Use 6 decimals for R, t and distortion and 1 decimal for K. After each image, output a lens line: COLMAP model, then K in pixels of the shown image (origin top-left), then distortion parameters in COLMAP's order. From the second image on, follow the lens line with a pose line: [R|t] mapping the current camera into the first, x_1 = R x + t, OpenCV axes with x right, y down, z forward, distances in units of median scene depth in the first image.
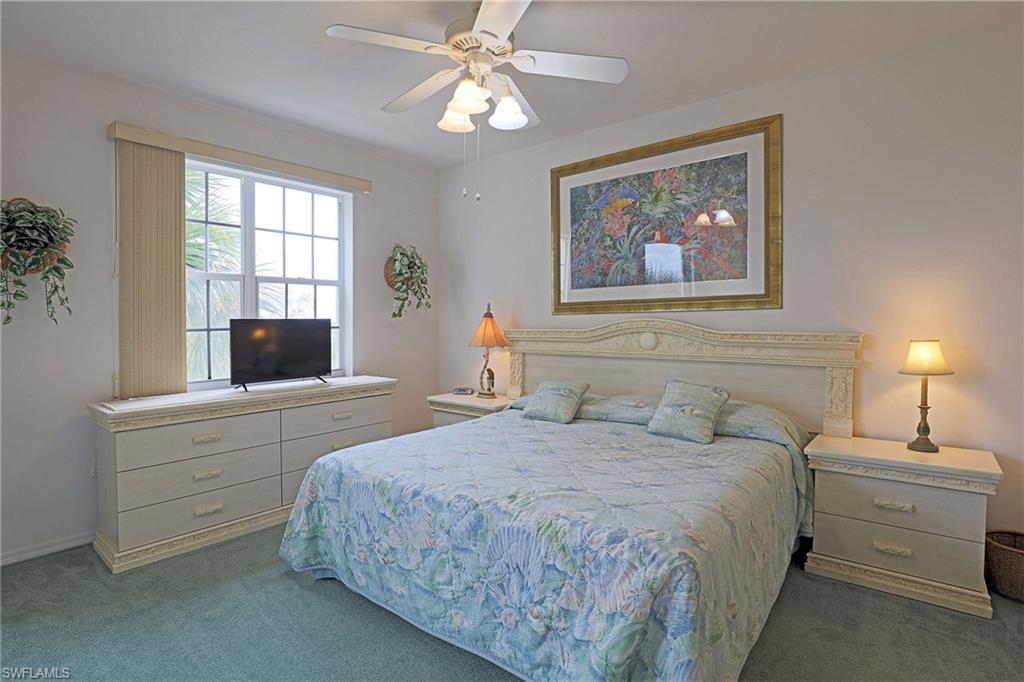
lens RADIAL K [[505.8, 0, 515.2], [0, 505.8, 332.0], [0, 0, 1]] dist [-0.031004, -0.000287]
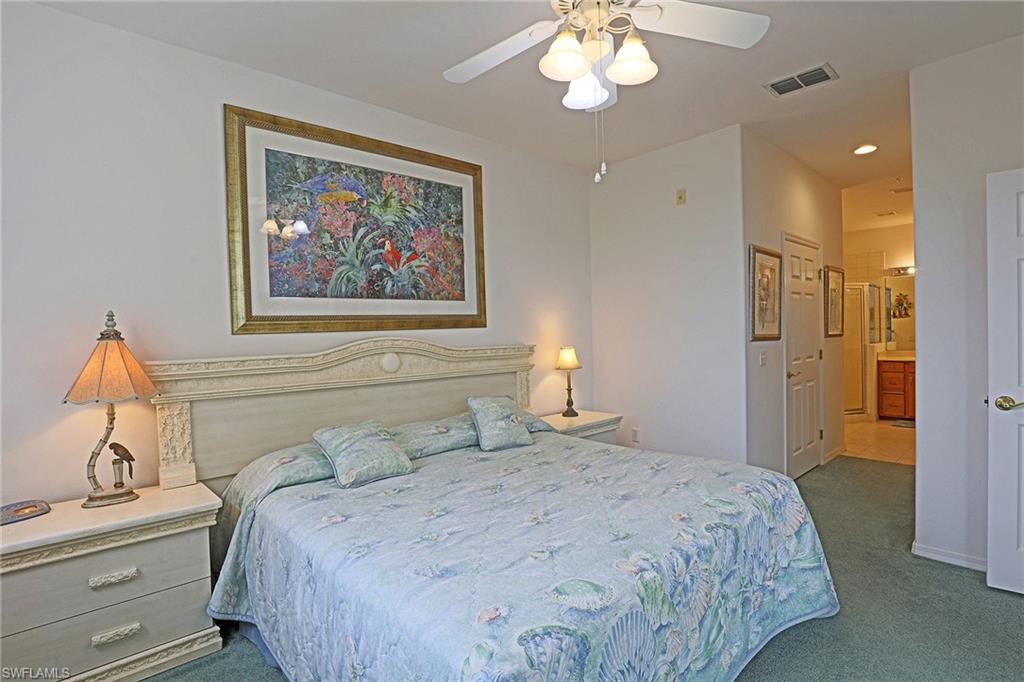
lens RADIAL K [[495.1, 0, 509.4], [0, 495.1, 349.3], [0, 0, 1]] dist [-0.024936, -0.000018]
pose [[0.168370, -0.028099, 0.985323, -0.540074], [0.046840, 0.998693, 0.020476, -0.013267], [-0.984610, 0.042705, 0.169466, 0.630476]]
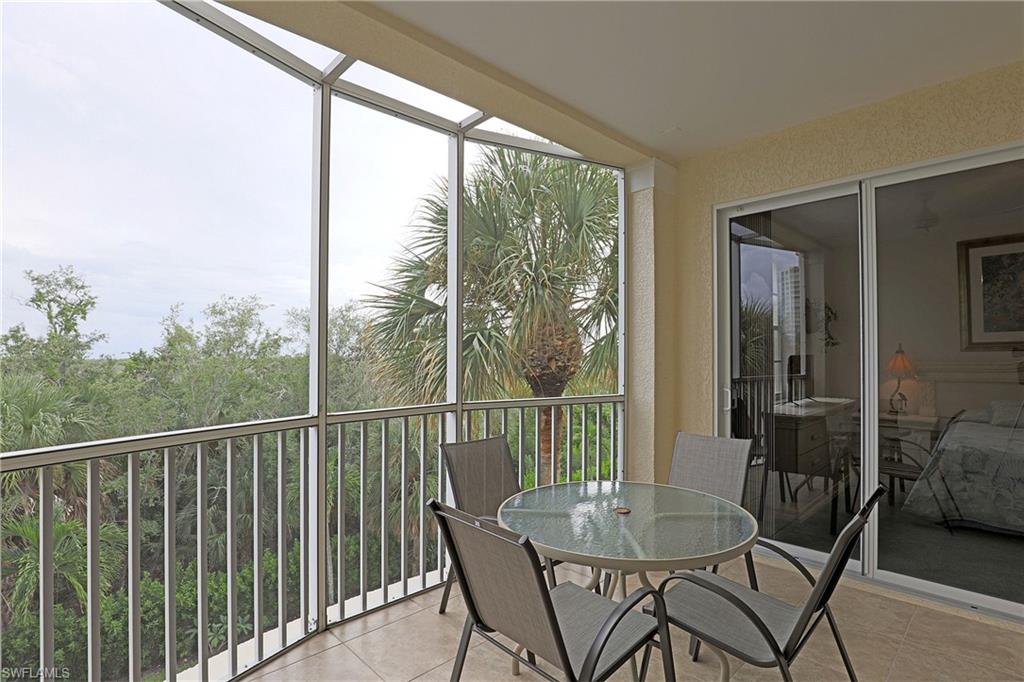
lens RADIAL K [[495.1, 0, 510.9], [0, 495.1, 340.8], [0, 0, 1]] dist [-0.024936, -0.000018]
pose [[0.993124, 0.000000, -0.117067, -1.069648], [-0.005790, 0.998776, -0.049120, 0.007621], [0.116924, 0.049460, 0.991908, -0.440144]]
